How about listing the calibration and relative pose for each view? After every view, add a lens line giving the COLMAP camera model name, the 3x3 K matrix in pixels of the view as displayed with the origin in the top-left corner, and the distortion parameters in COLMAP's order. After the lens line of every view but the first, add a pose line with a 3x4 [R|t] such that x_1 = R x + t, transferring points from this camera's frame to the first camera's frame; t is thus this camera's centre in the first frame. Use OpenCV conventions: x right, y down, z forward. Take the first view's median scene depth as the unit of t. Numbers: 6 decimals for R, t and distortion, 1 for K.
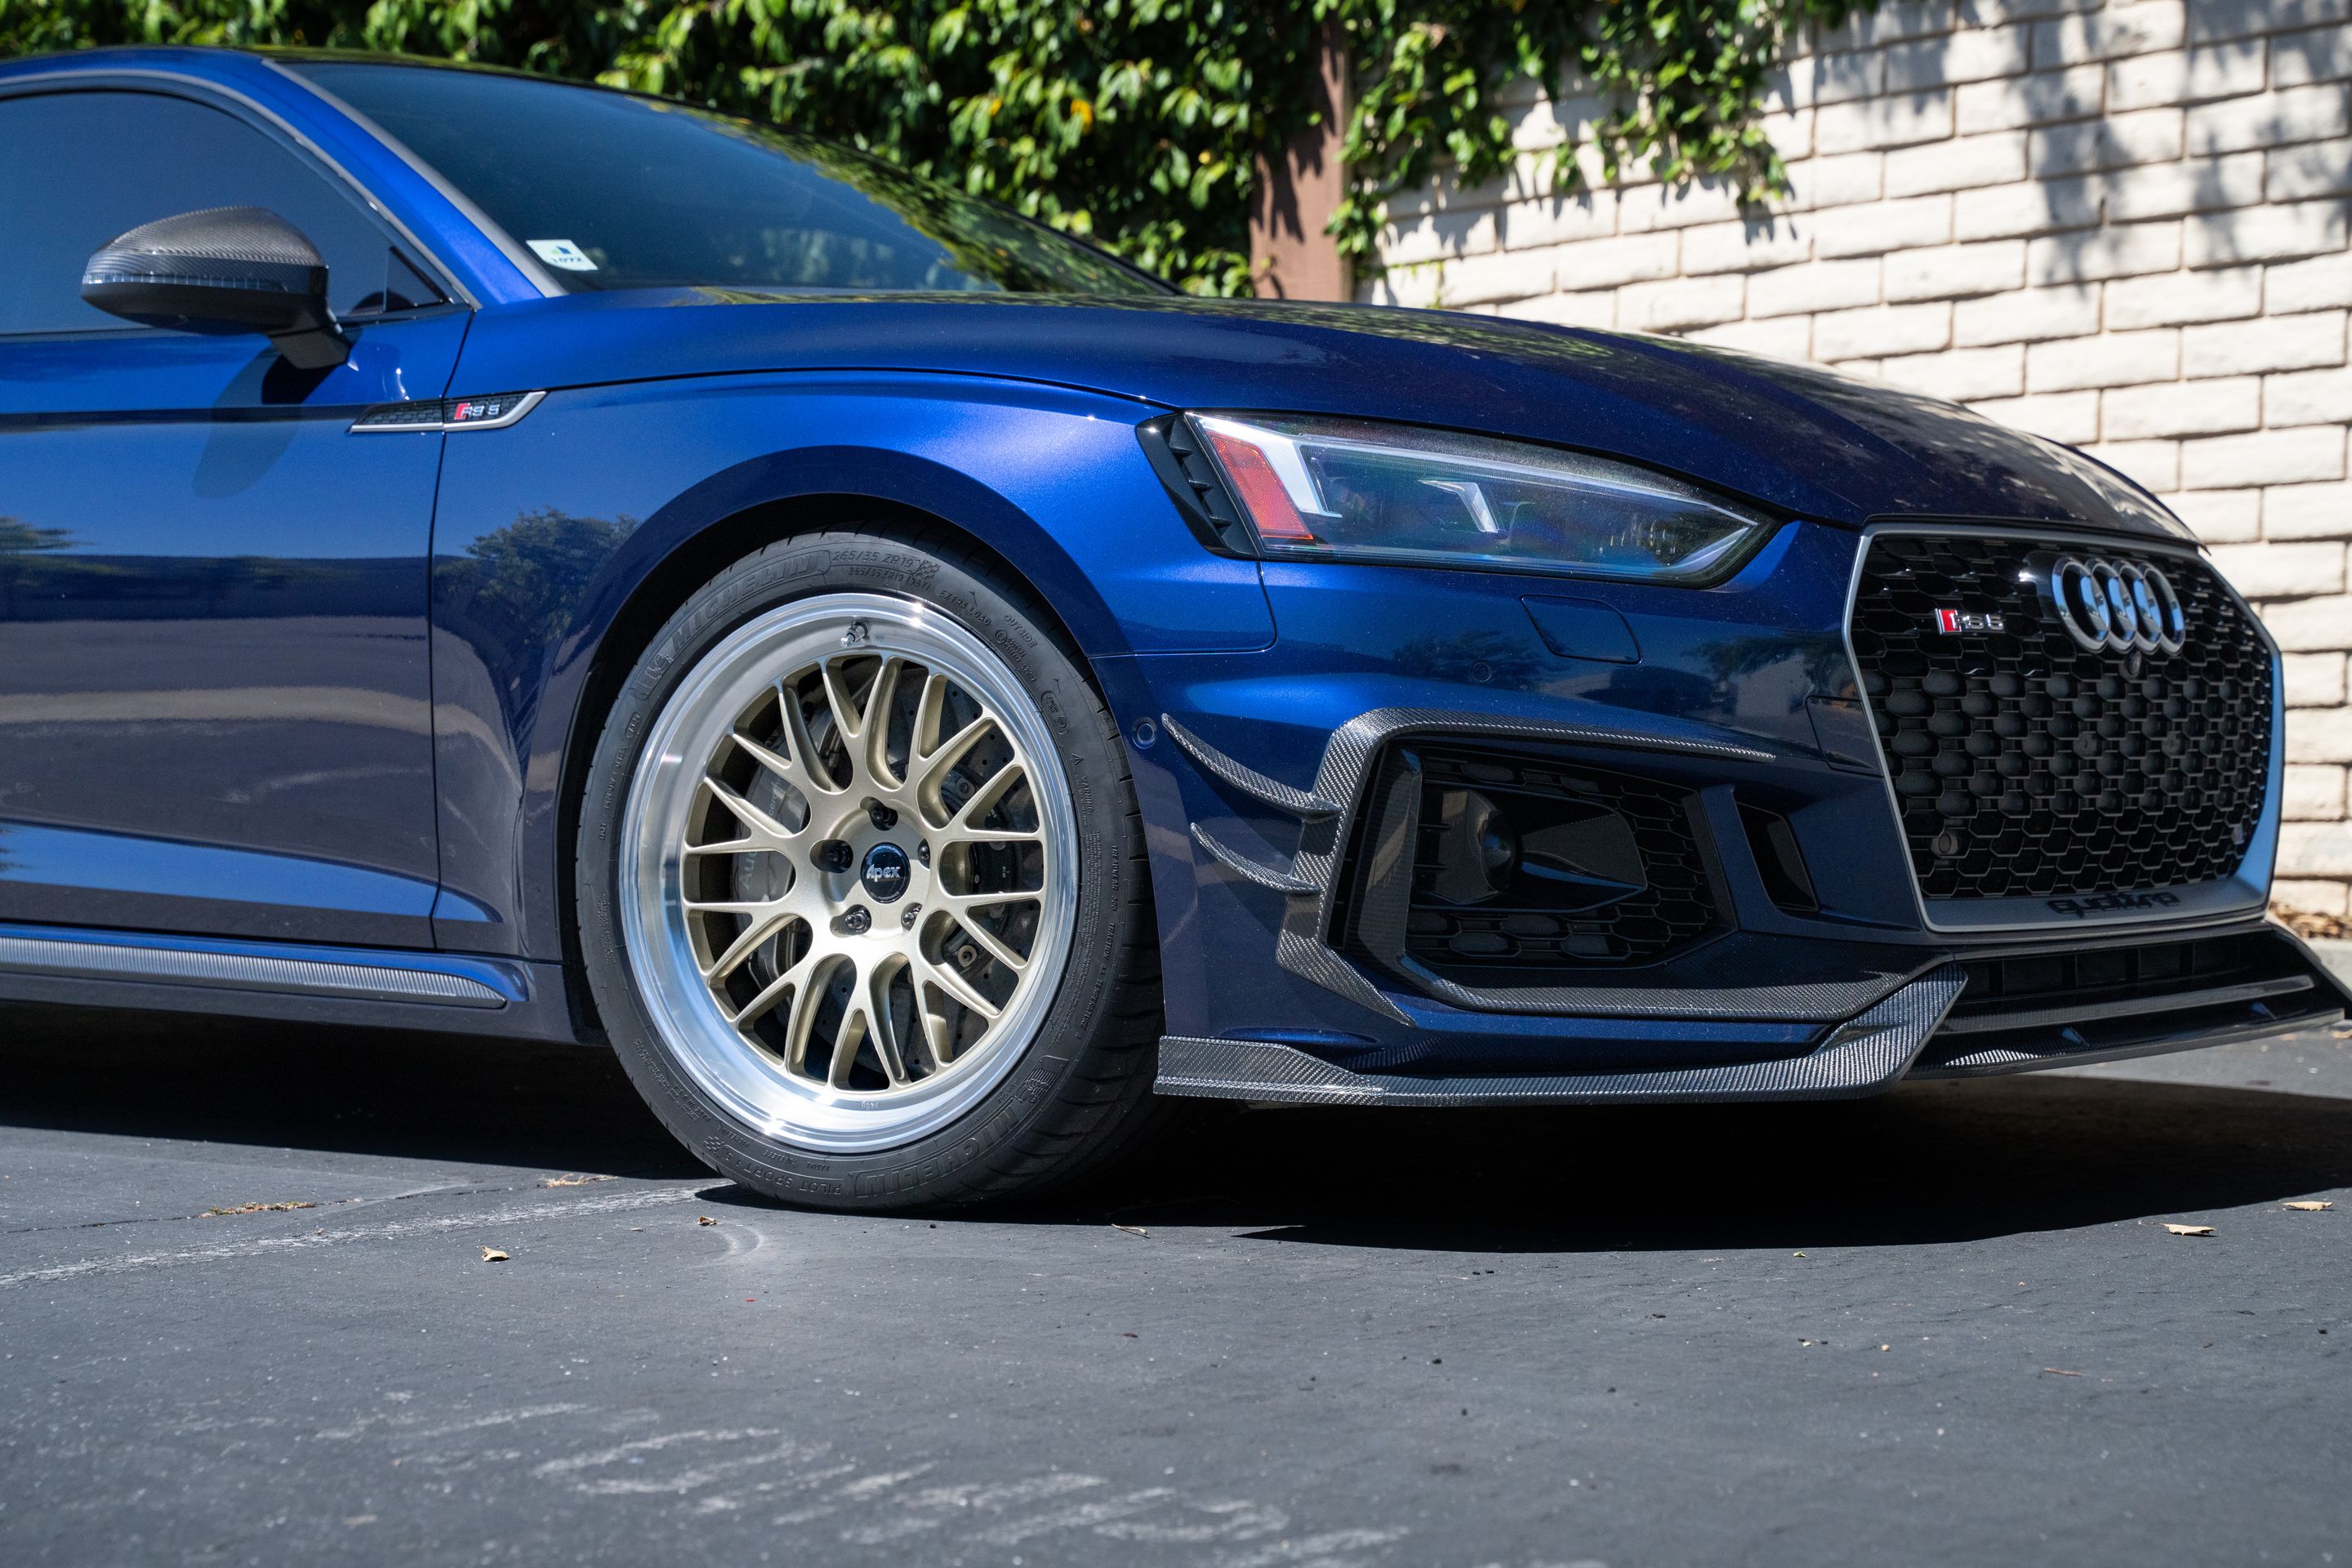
lens RADIAL K [[3755.6, 0, 1068.6], [0, 3755.6, 709.3], [0, 0, 1]] dist [0.159923, -0.014387]
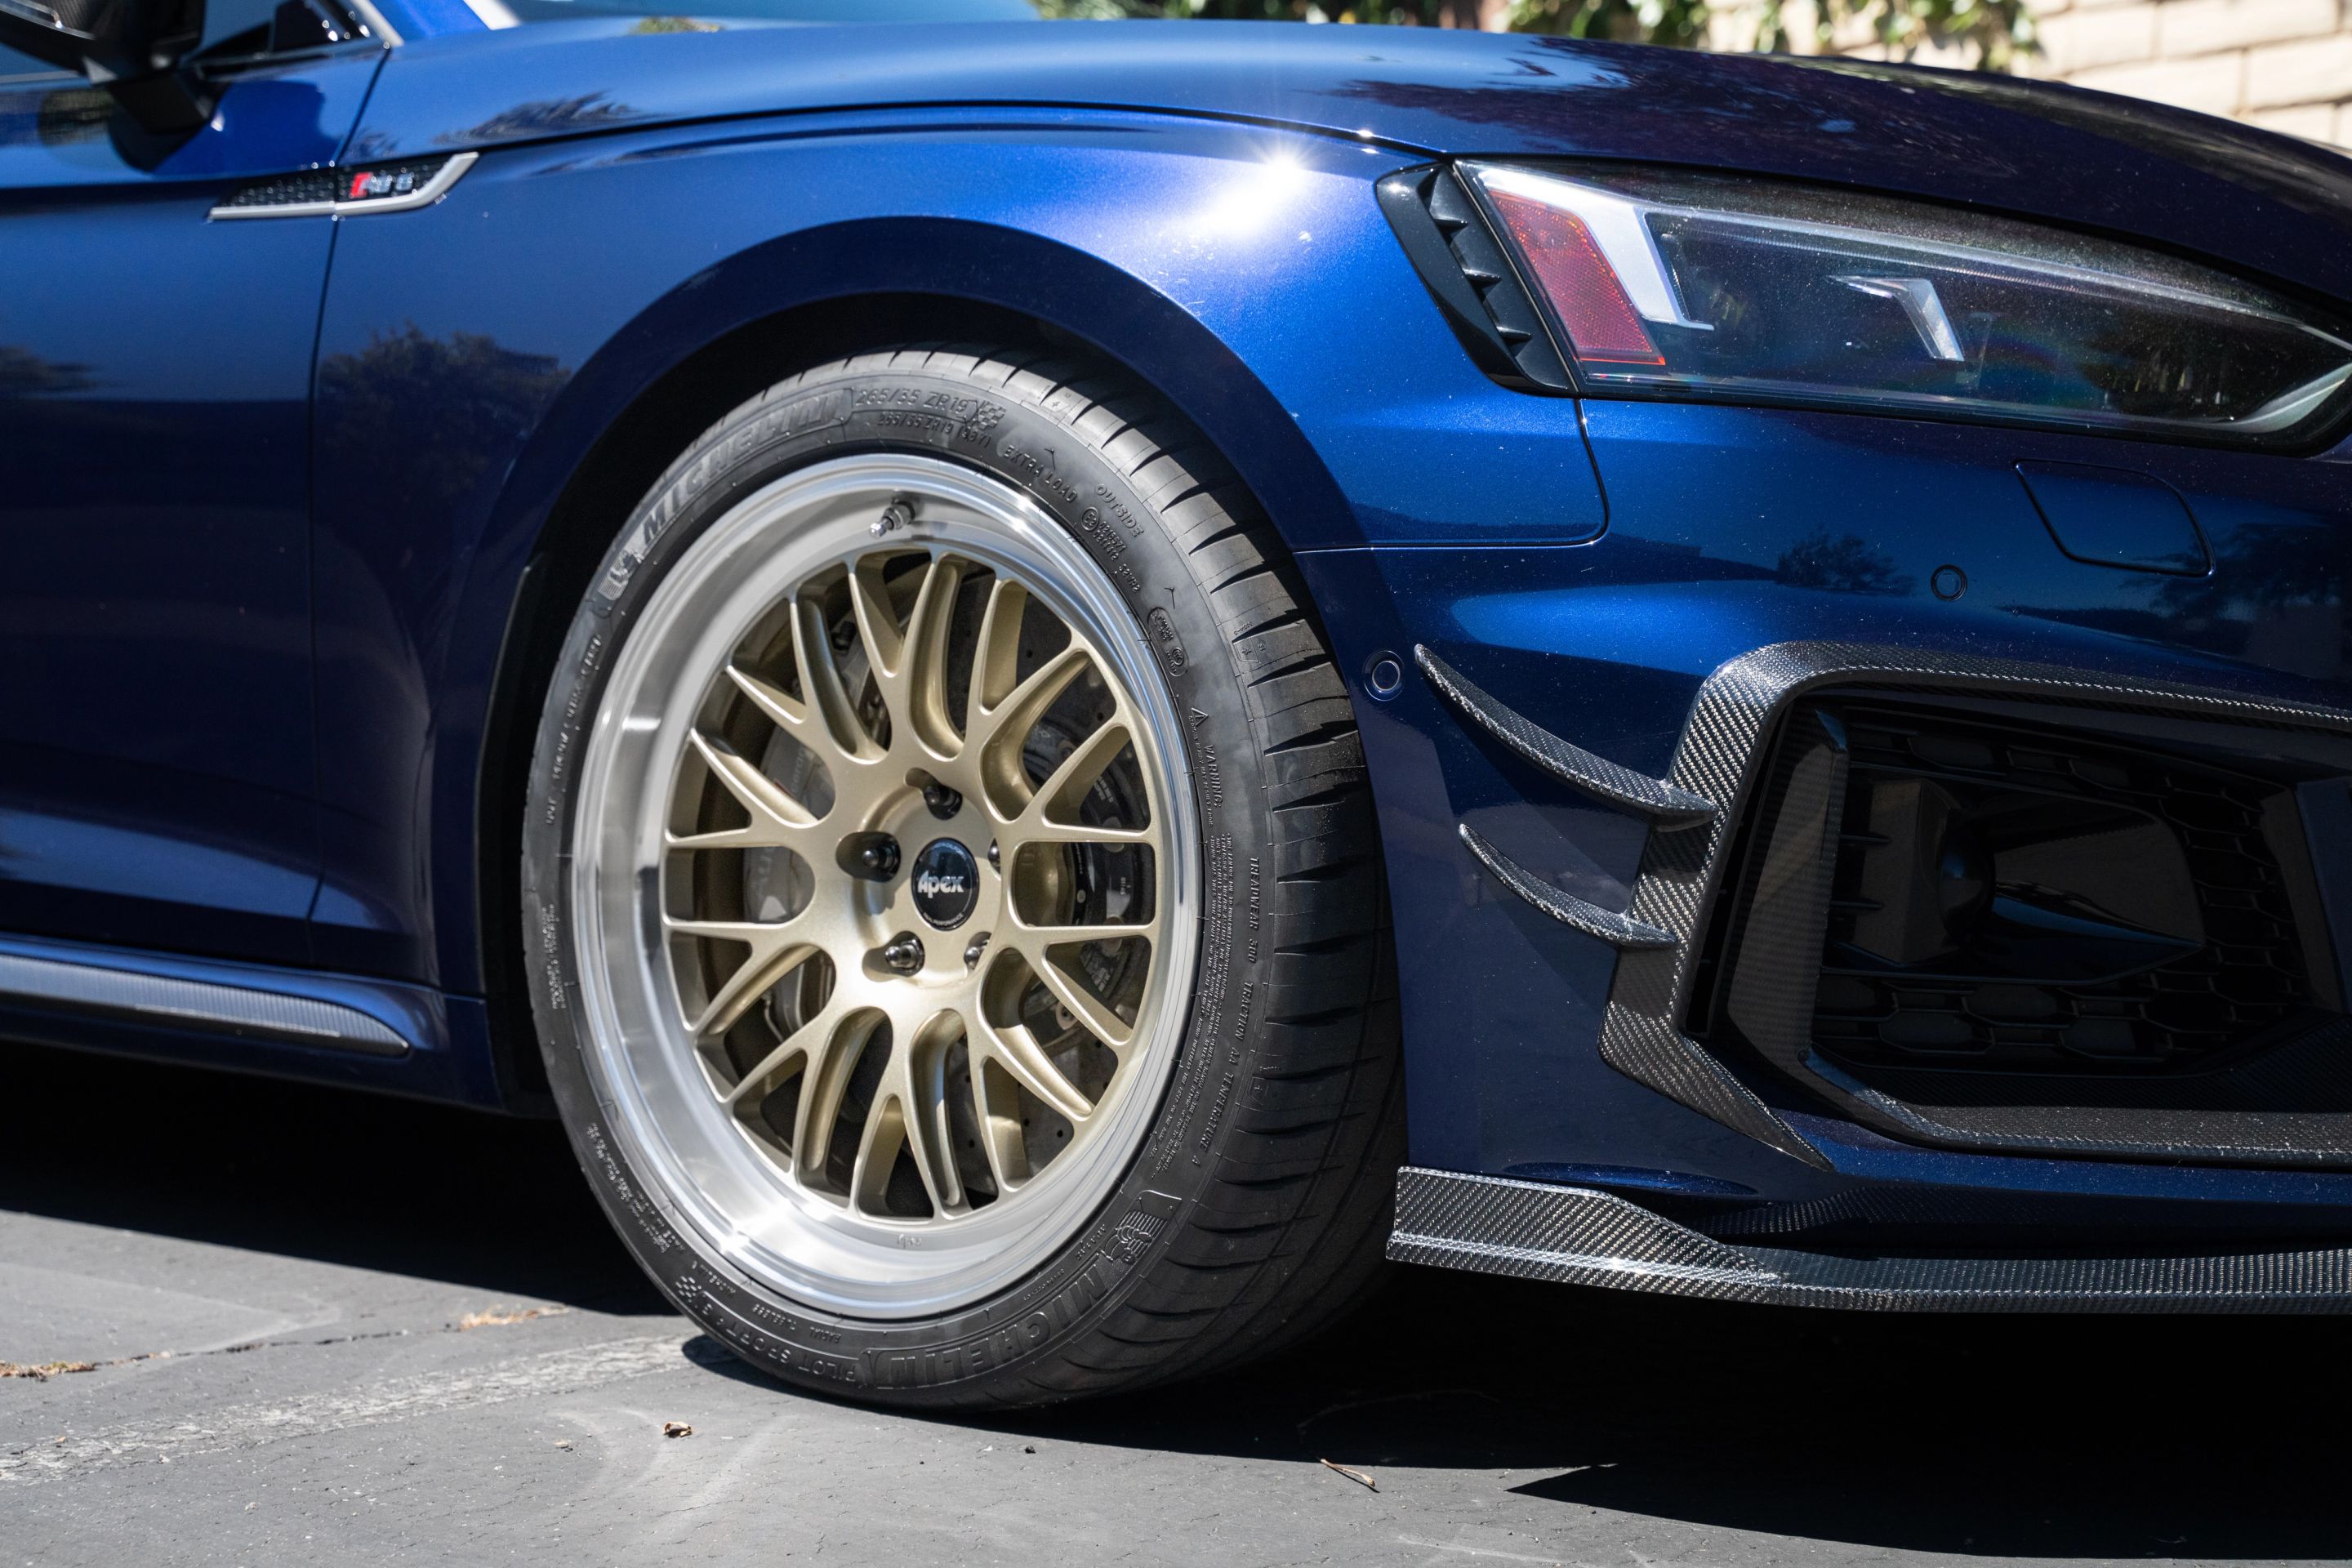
lens RADIAL K [[3230.8, 0, 1159.4], [0, 3230.8, 801.2], [0, 0, 1]] dist [0.037074, 0.216637]
pose [[0.999410, 0.023653, 0.024894, -0.026568], [-0.024512, 0.999094, 0.034788, 0.008648], [-0.024048, -0.035378, 0.999085, 0.433129]]
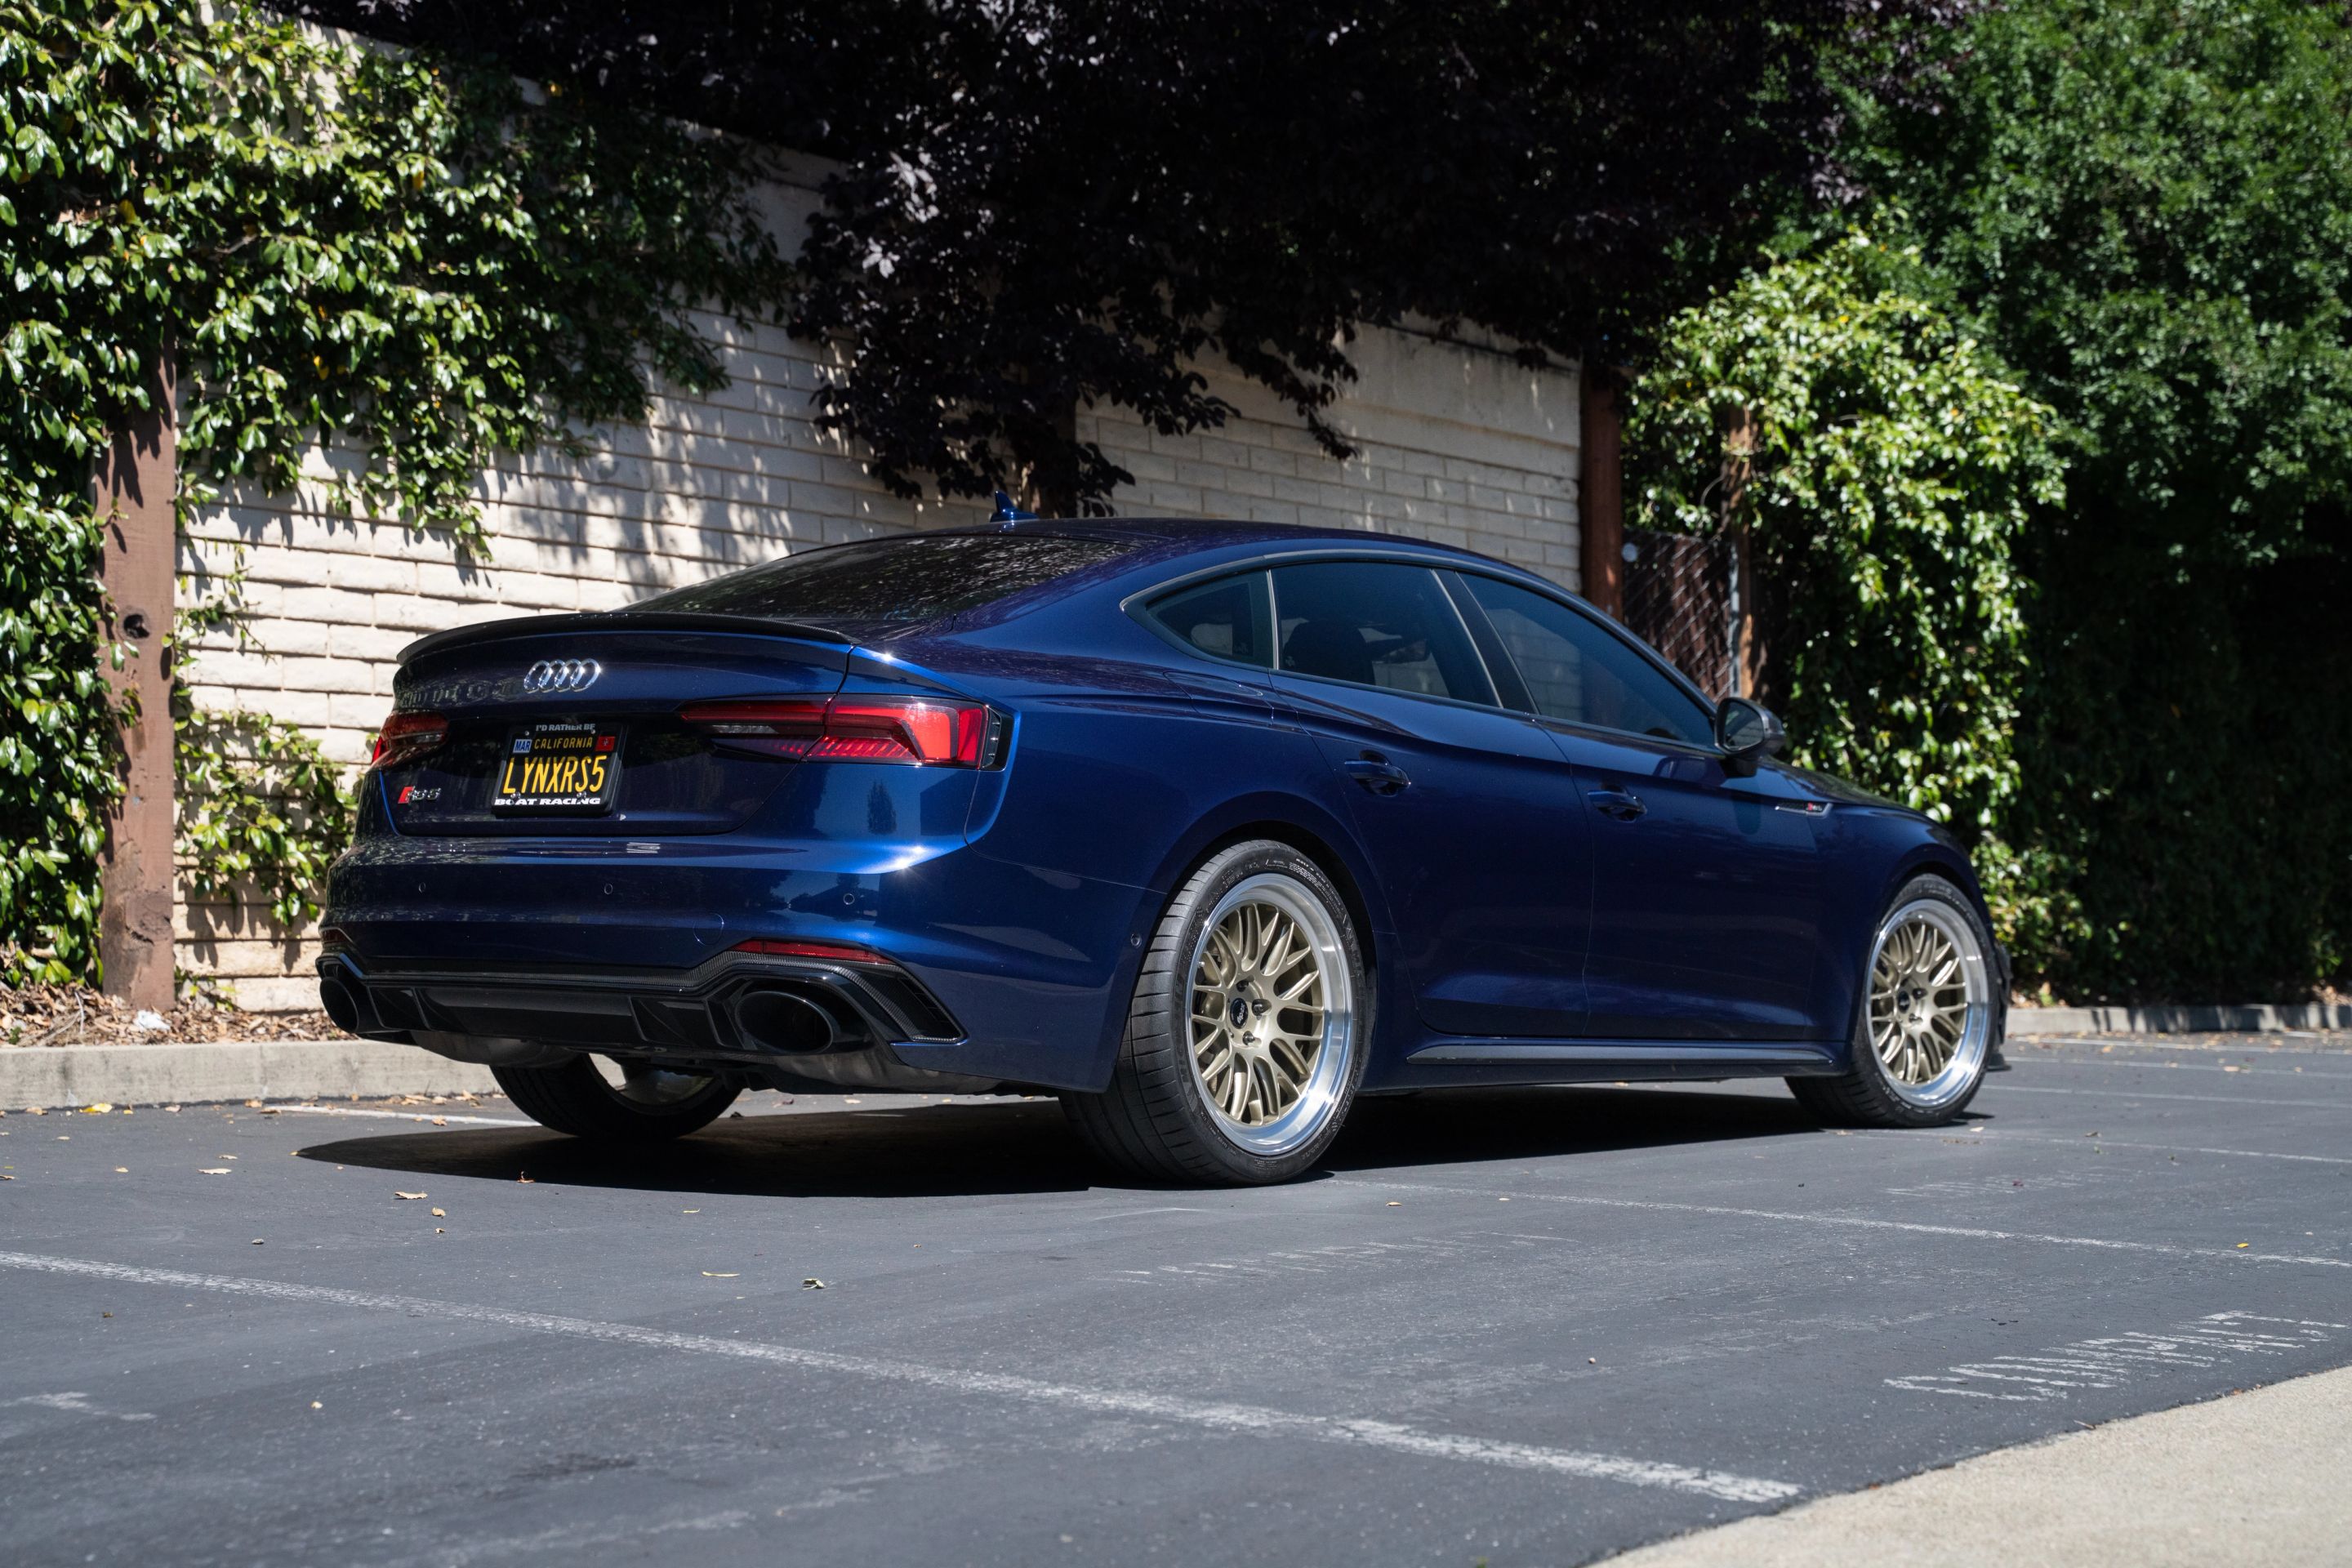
lens RADIAL K [[3230.8, 0, 1159.4], [0, 3230.8, 801.2], [0, 0, 1]] dist [0.037074, 0.216637]
pose [[-0.021640, 0.037715, 0.999054, -2.332822], [-0.033929, 0.998685, -0.038436, 0.007622], [-0.999190, -0.034729, -0.020332, 1.573686]]
